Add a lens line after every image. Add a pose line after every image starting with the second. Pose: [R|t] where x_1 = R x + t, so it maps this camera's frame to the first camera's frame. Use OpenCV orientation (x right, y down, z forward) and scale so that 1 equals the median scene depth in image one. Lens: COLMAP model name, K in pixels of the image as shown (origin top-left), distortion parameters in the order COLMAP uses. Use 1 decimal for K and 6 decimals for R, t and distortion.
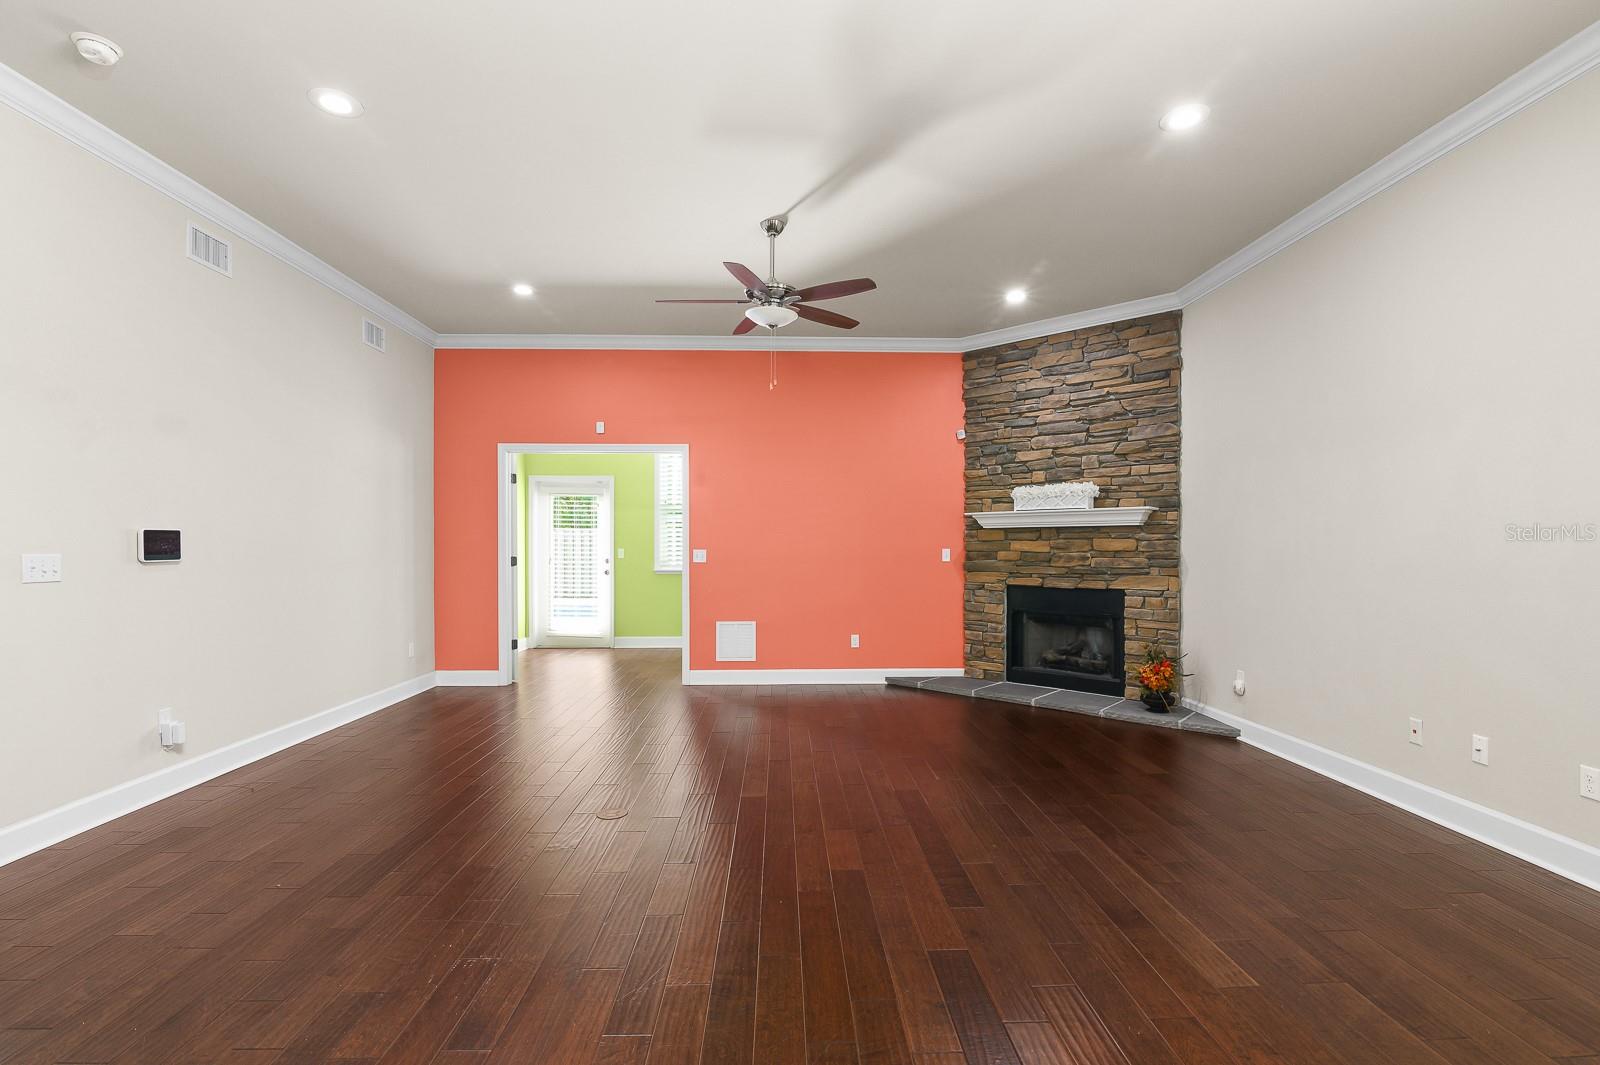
lens RADIAL K [[750.7, 0, 790.6], [0, 750.7, 538.2], [0, 0, 1]] dist [-0.020330, 0.001329]
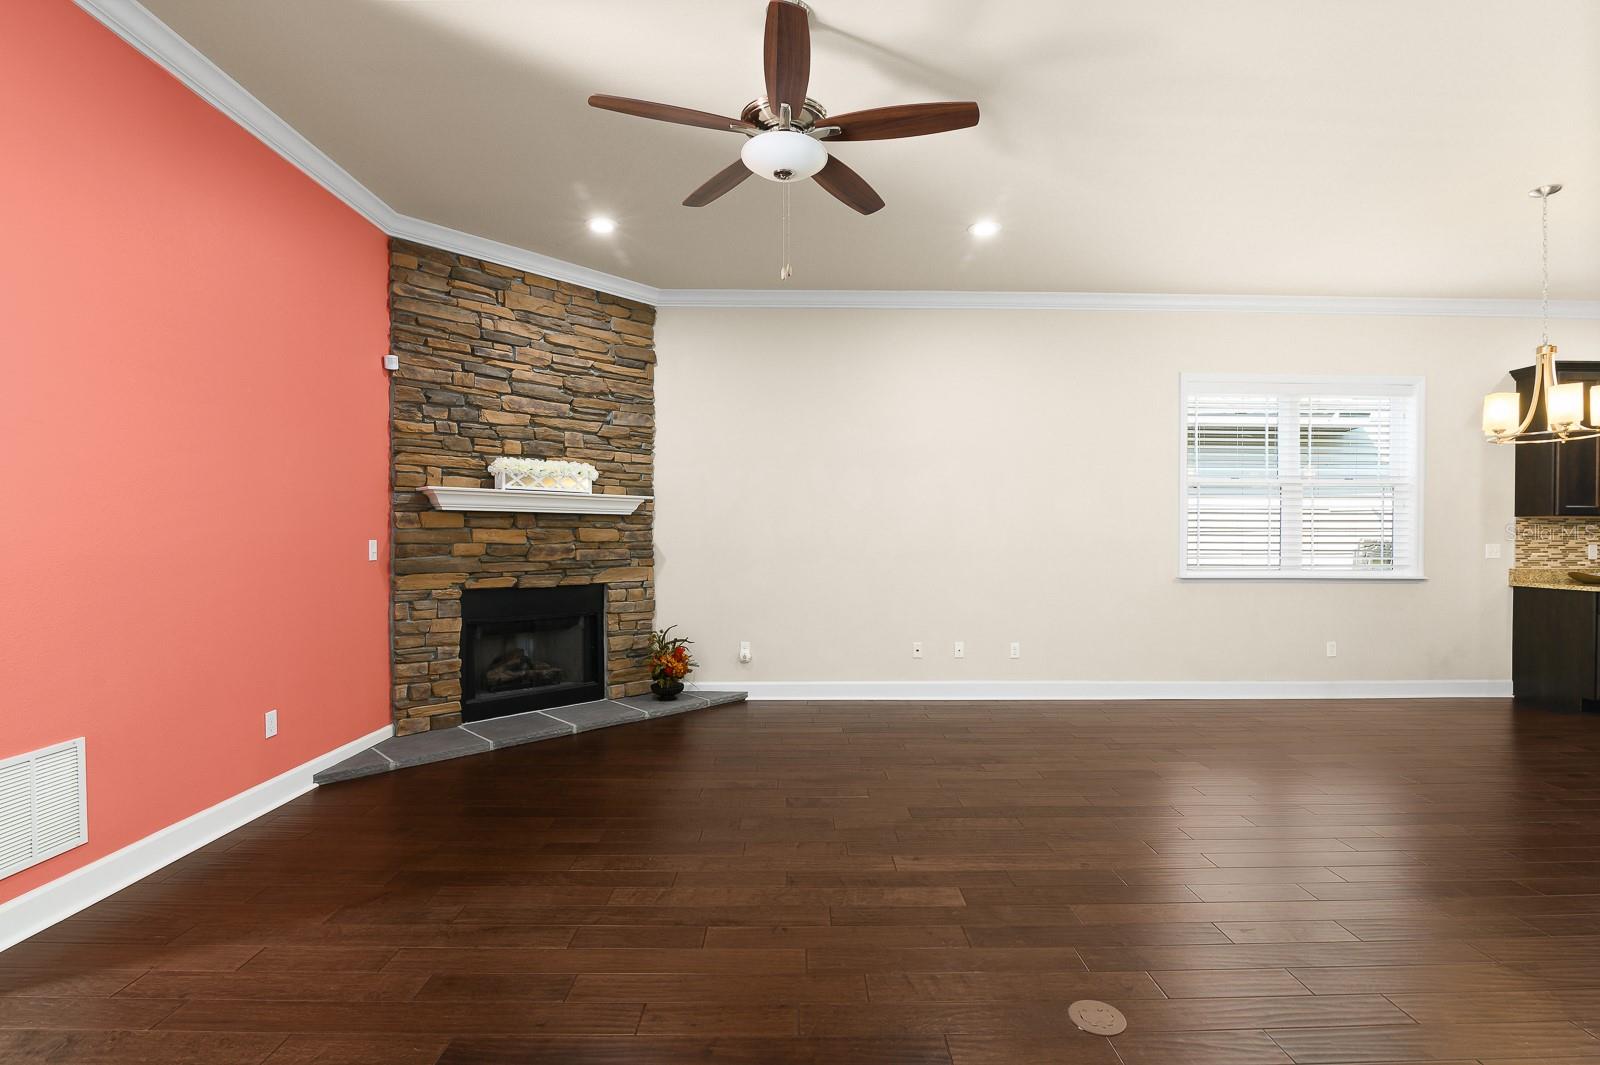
lens RADIAL K [[750.7, 0, 816.4], [0, 750.7, 535.9], [0, 0, 1]] dist [-0.020330, 0.001329]
pose [[-0.012773, 0.001659, 0.999917, -0.464923], [-0.012721, 0.999917, -0.001822, 0.007920], [-0.999838, -0.012744, -0.012750, 0.714195]]
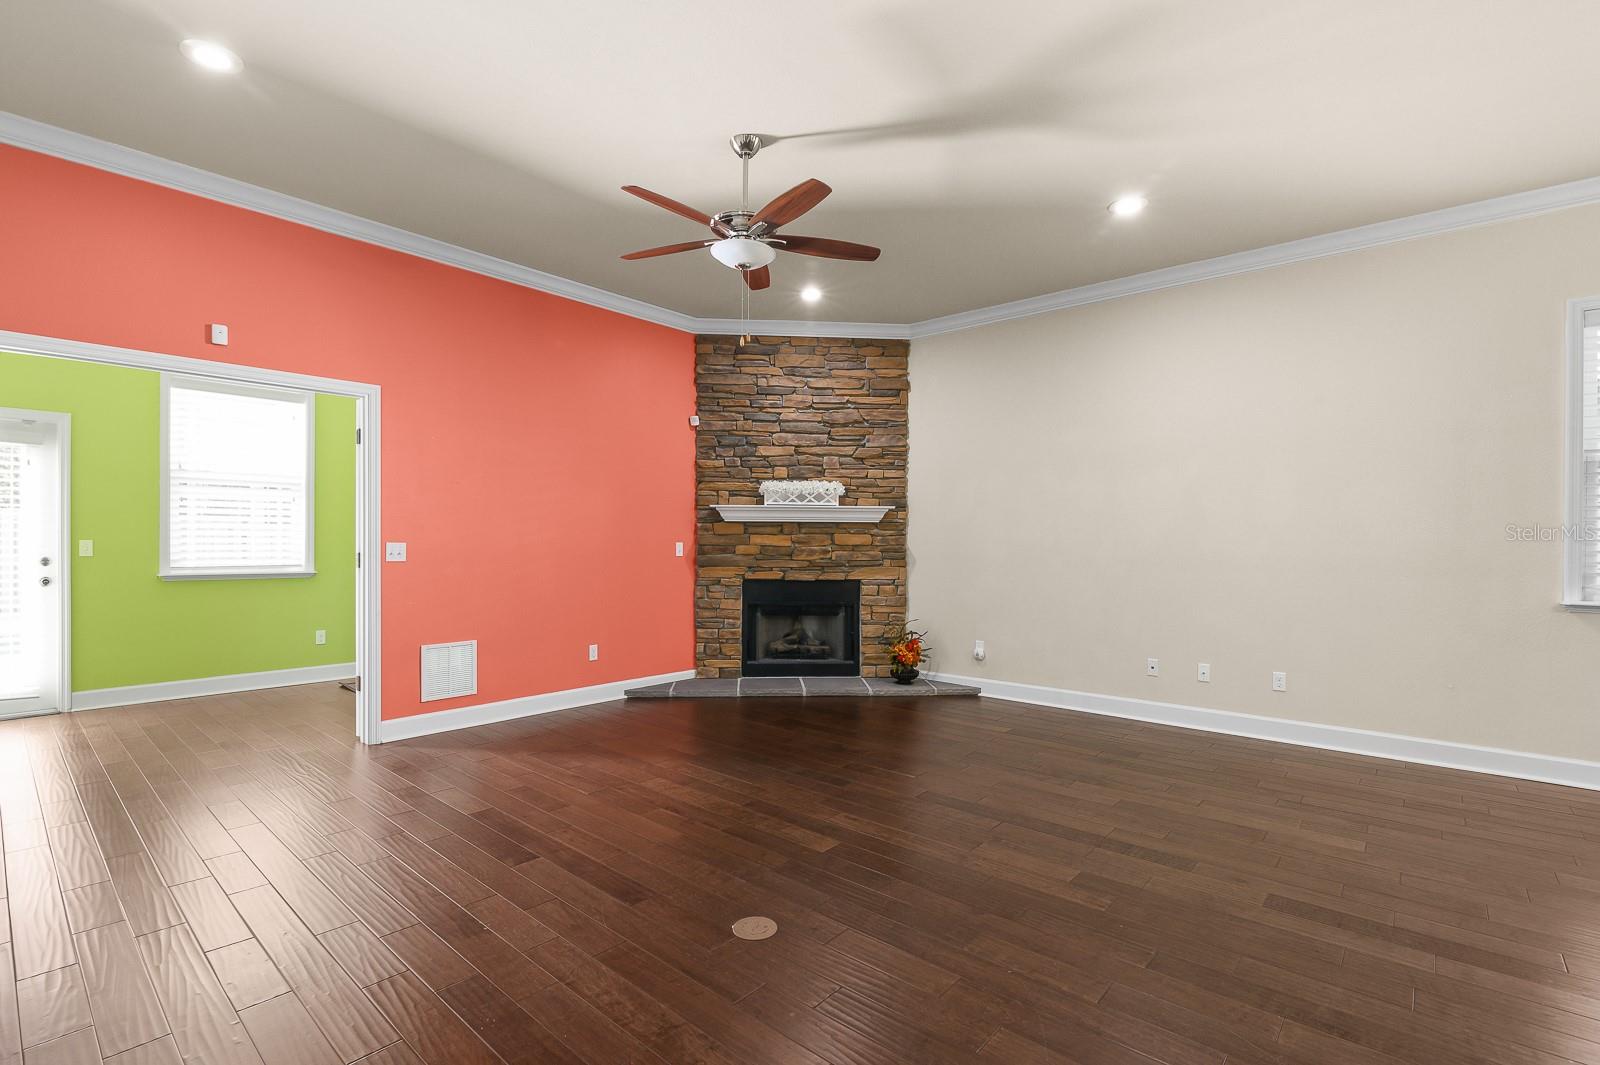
lens RADIAL K [[750.7, 0, 801.6], [0, 750.7, 539.2], [0, 0, 1]] dist [-0.020330, 0.001329]
pose [[0.667558, 0.006332, 0.744531, -0.425412], [-0.014339, 0.999888, 0.004352, 0.004345], [-0.744420, -0.013581, 0.667574, 0.301714]]
